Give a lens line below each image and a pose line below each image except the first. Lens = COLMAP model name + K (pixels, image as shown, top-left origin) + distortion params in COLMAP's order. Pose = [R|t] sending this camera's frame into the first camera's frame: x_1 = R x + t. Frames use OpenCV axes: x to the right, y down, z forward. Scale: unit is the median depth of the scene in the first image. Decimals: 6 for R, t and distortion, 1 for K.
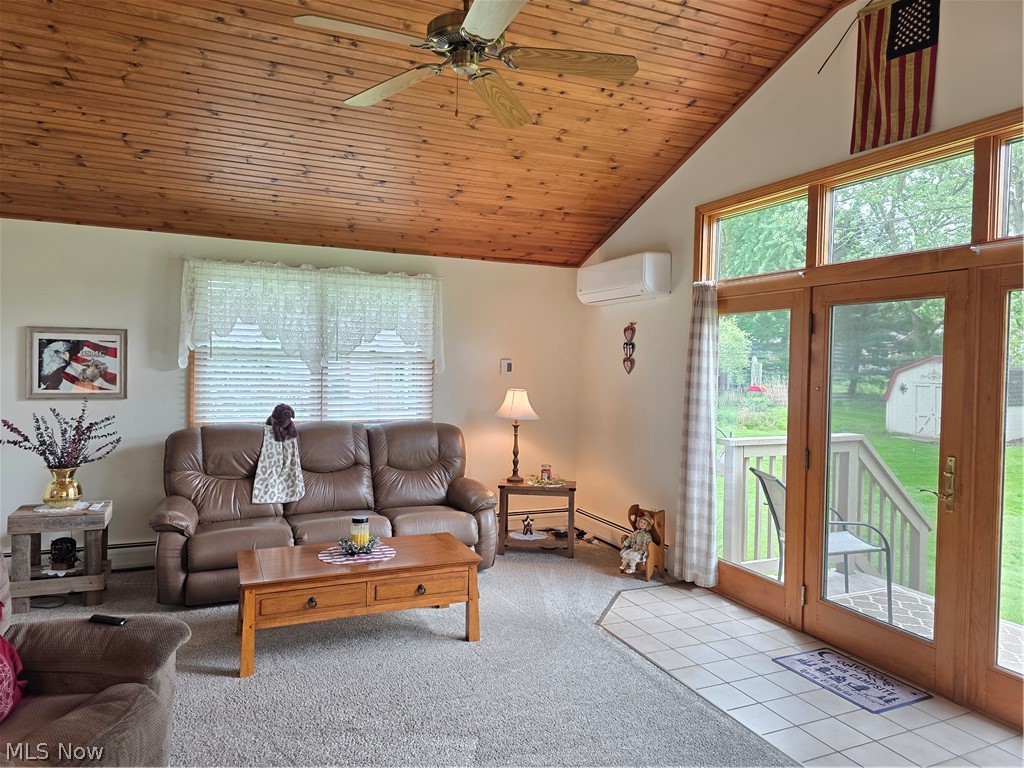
lens RADIAL K [[685.4, 0, 501.7], [0, 685.4, 374.6], [0, 0, 1]] dist [0.066040, -0.061753]
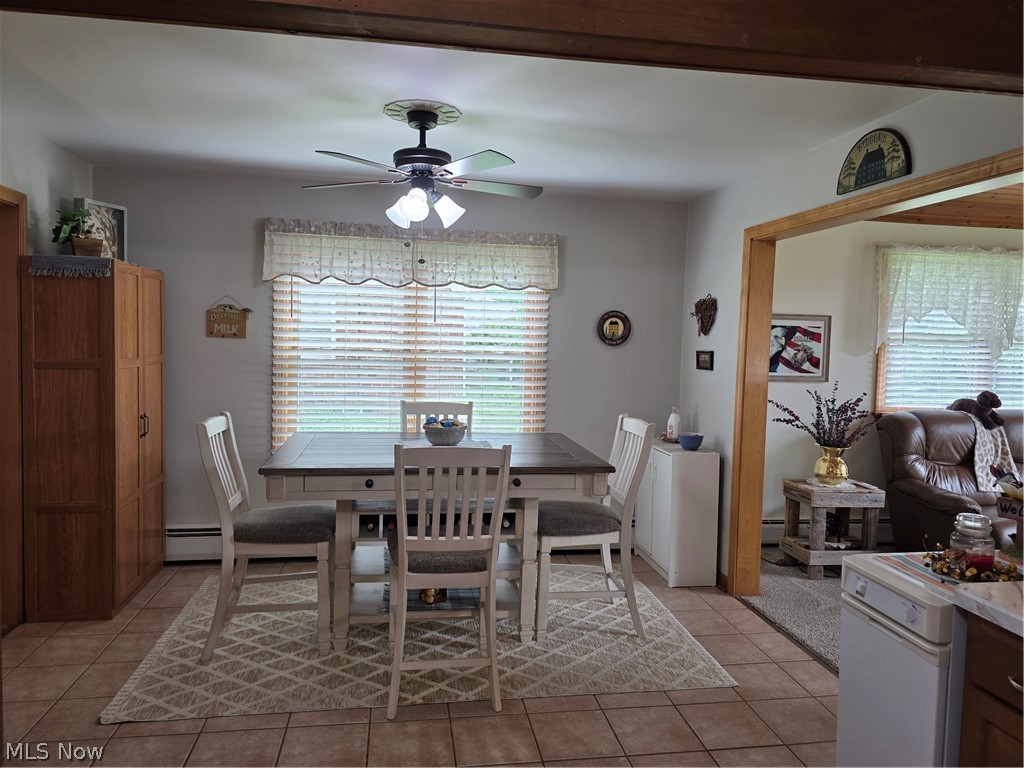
lens RADIAL K [[685.4, 0, 502.3], [0, 685.4, 374.3], [0, 0, 1]] dist [0.066040, -0.061753]
pose [[0.967274, 0.023322, -0.252659, -0.825408], [-0.015783, 0.999369, 0.031827, -0.002617], [0.253242, -0.026797, 0.967032, -0.145377]]
